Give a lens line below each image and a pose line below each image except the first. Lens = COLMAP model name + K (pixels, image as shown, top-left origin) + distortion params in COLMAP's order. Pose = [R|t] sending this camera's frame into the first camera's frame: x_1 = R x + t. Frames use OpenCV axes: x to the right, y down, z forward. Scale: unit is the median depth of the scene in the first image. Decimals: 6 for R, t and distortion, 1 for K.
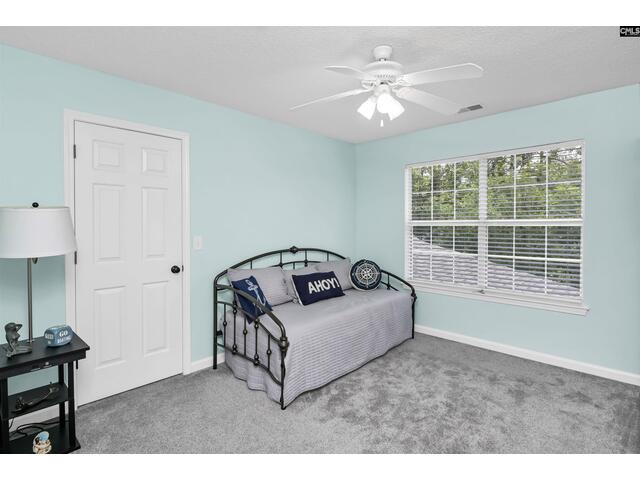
lens RADIAL K [[335.6, 0, 322.7], [0, 335.6, 229.5], [0, 0, 1]] dist [-0.000447, -0.000347]
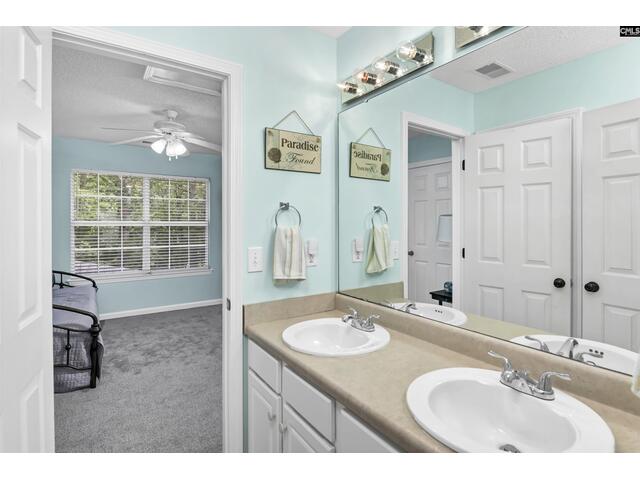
lens RADIAL K [[335.6, 0, 322.7], [0, 335.6, 229.5], [0, 0, 1]] dist [-0.000447, -0.000347]
pose [[0.230494, -0.021299, 0.972841, -0.730259], [0.014429, 0.999725, 0.018469, -0.012069], [-0.972967, 0.009780, 0.230738, -0.023627]]
